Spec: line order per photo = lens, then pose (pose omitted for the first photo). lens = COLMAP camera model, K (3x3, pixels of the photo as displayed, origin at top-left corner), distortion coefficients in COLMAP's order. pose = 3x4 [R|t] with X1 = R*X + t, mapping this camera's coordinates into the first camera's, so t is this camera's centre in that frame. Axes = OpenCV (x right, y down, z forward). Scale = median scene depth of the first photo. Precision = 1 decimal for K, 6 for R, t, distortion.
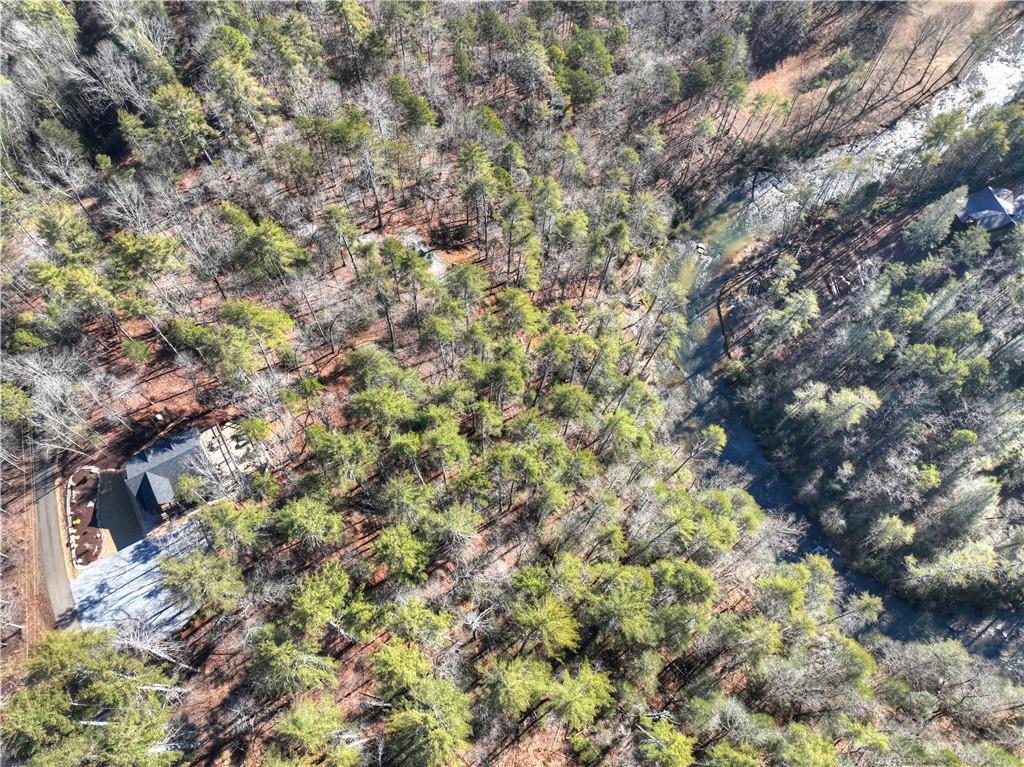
lens RADIAL K [[697.2, 0, 512.0], [0, 697.2, 383.5], [0, 0, 1]] dist [0.047120, 0.004266]
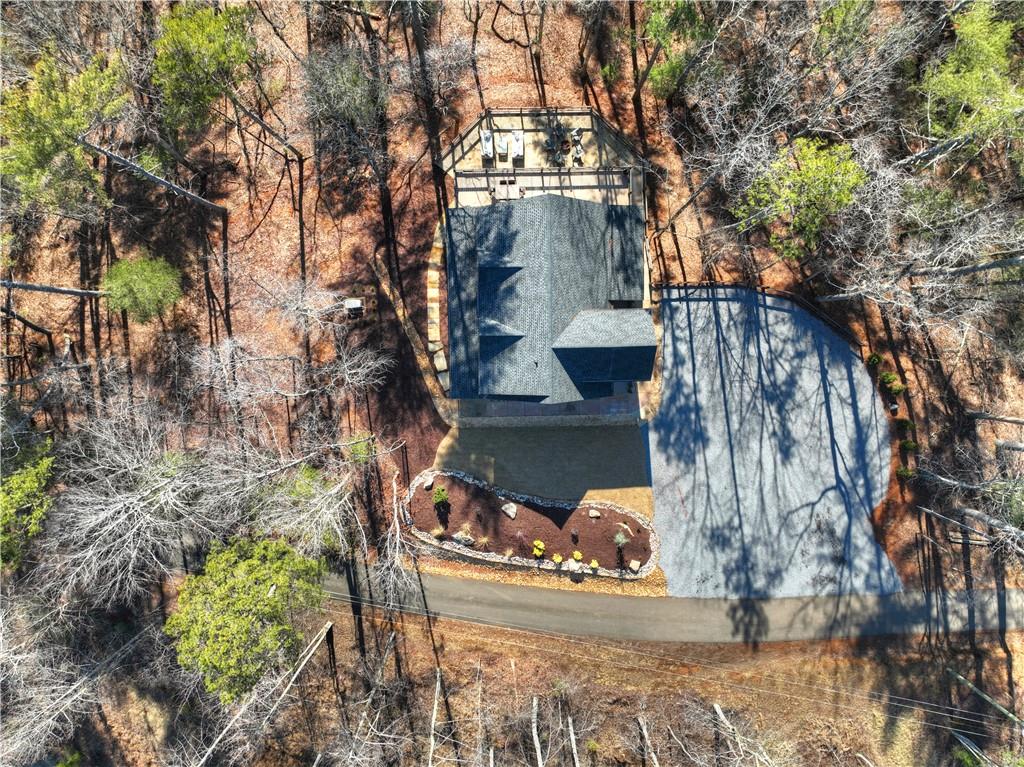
lens RADIAL K [[697.2, 0, 512.0], [0, 697.2, 383.5], [0, 0, 1]] dist [0.047120, 0.004266]
pose [[0.487580, -0.869492, -0.079056, -0.511065], [0.792861, 0.403049, 0.457081, -0.044246], [-0.365565, -0.285544, 0.885905, 0.680635]]
